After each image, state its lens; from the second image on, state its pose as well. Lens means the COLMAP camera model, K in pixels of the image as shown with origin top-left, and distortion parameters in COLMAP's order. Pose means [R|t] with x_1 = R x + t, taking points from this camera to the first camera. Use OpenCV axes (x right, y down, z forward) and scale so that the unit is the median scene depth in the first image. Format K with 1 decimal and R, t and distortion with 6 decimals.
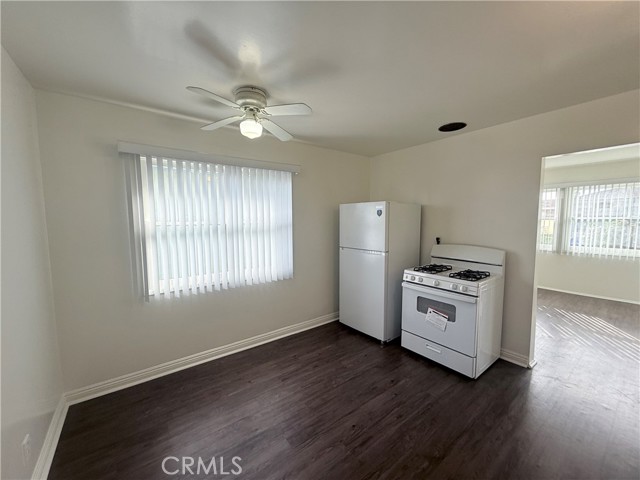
lens RADIAL K [[256.6, 0, 318.1], [0, 256.6, 240.3], [0, 0, 1]] dist [-0.002020, -0.000633]
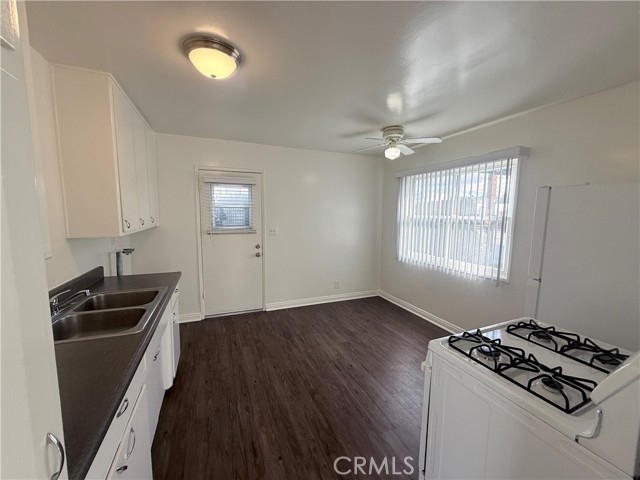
lens RADIAL K [[256.6, 0, 317.3], [0, 256.6, 240.5], [0, 0, 1]] dist [-0.002020, -0.000633]
pose [[-0.251428, 0.113529, -0.961195, 1.097499], [-0.093419, 0.985614, 0.140850, -0.085286], [0.963357, 0.125207, -0.237205, 0.820575]]
